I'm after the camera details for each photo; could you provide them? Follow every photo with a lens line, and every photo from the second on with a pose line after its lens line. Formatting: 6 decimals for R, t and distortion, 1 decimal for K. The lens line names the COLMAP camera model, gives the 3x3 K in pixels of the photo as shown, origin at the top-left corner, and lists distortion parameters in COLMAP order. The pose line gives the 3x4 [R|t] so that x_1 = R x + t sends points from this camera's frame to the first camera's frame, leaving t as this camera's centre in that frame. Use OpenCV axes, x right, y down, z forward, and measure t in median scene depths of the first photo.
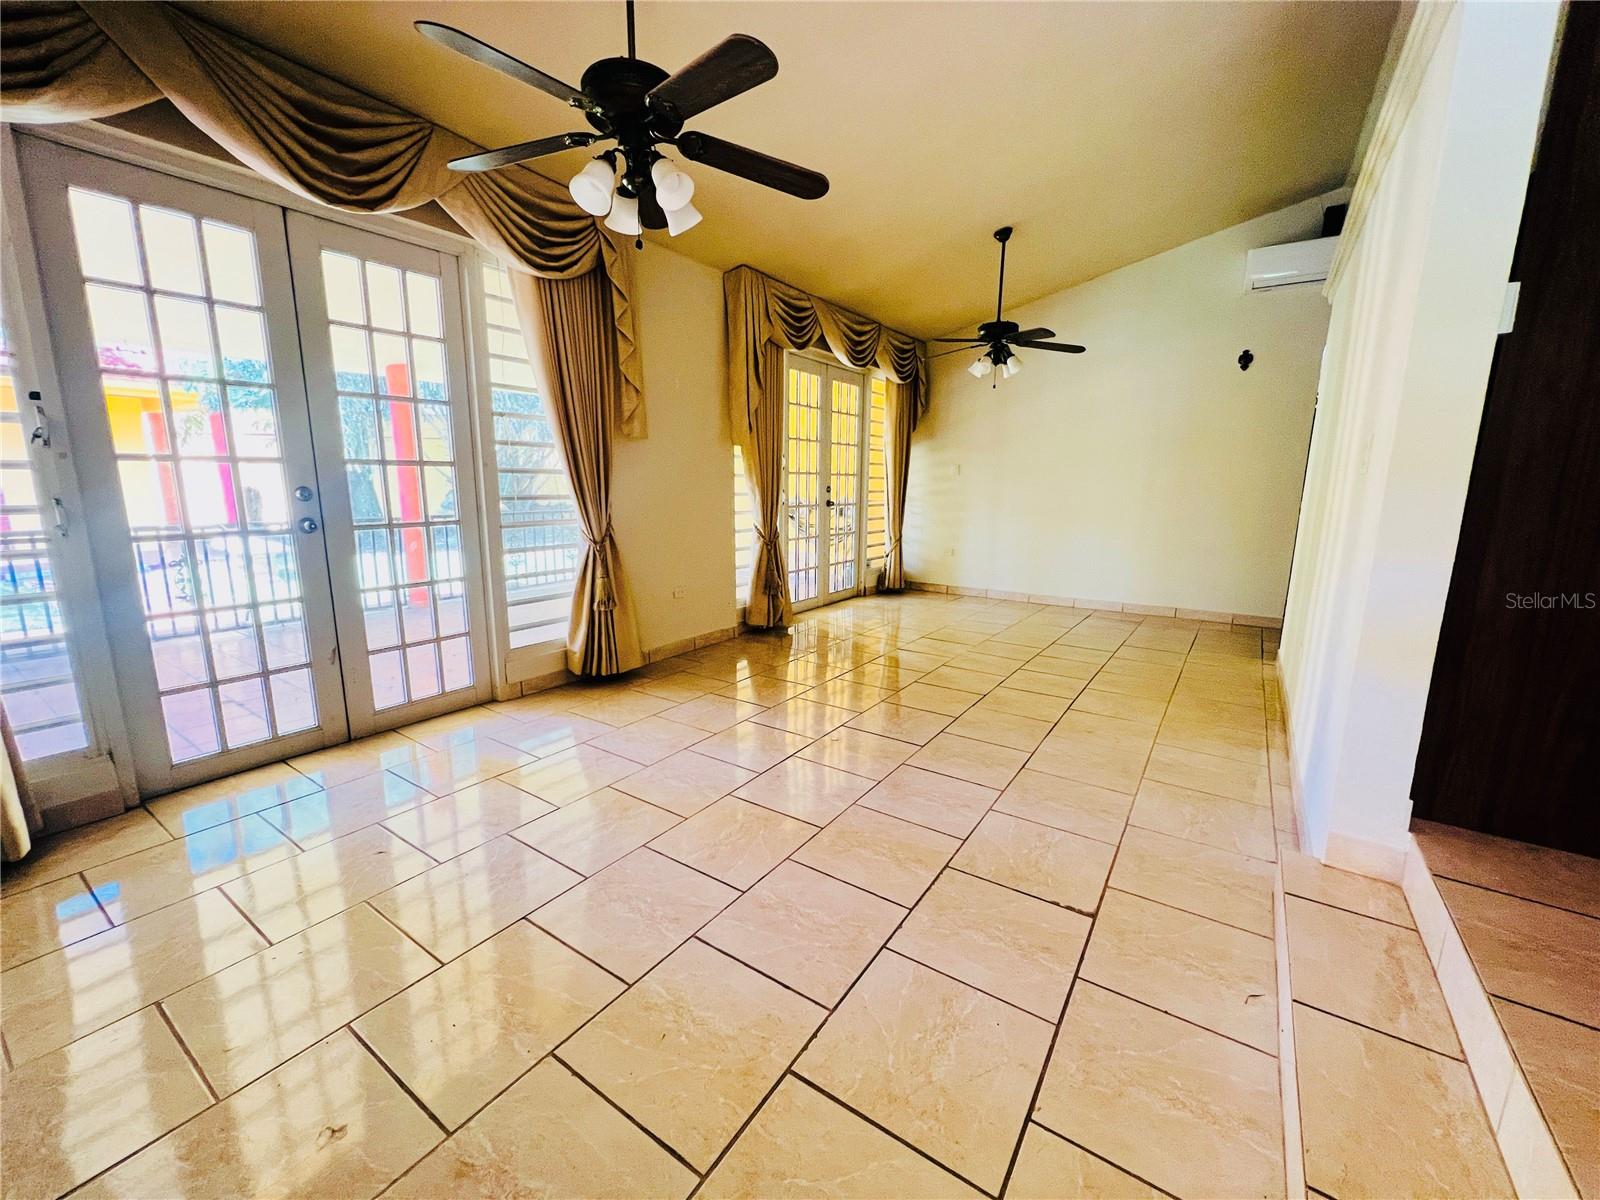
lens RADIAL K [[649.5, 0, 800.0], [0, 649.5, 600.0], [0, 0, 1]] dist [0.001034, 0.000119]
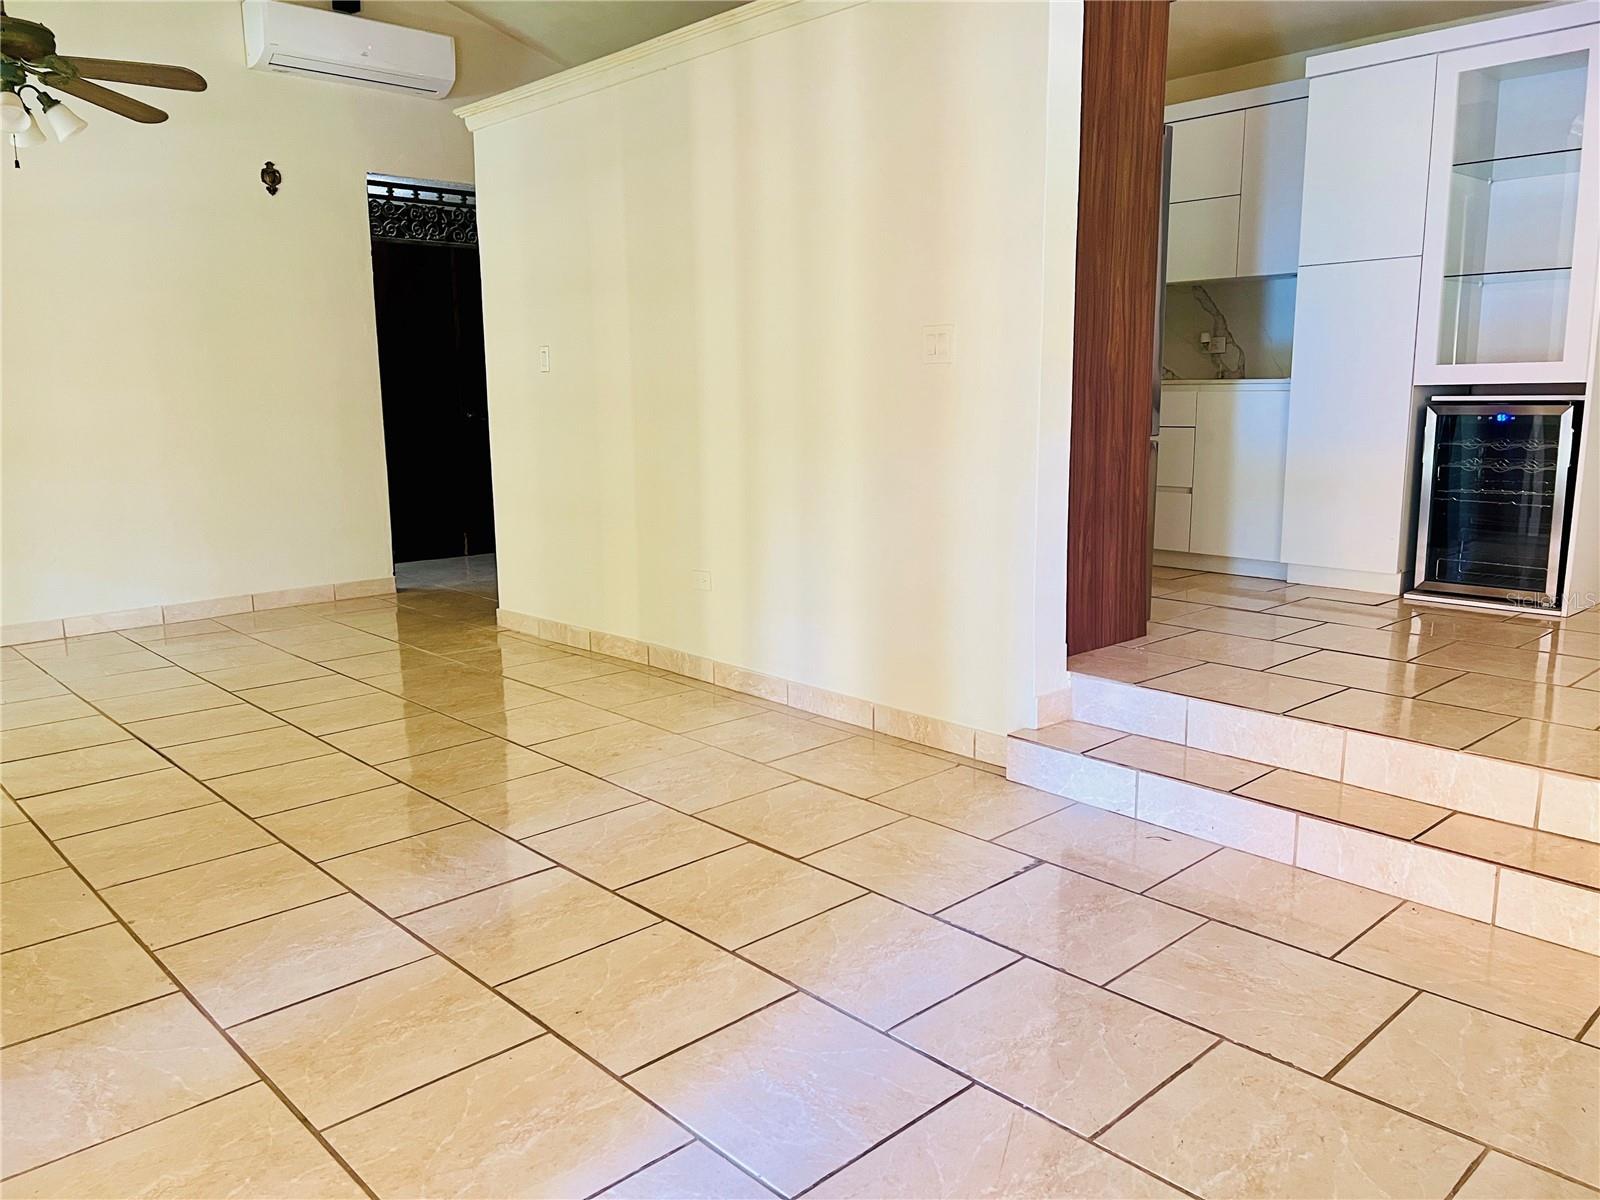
lens RADIAL K [[1197.1, 0, 800.0], [0, 1197.1, 600.0], [0, 0, 1]] dist [0.029726, -0.004087]
pose [[0.214957, -0.188864, 0.958188, -0.444733], [0.191495, 0.970229, 0.148278, -0.063464], [-0.957666, 0.151615, 0.244724, 0.348772]]
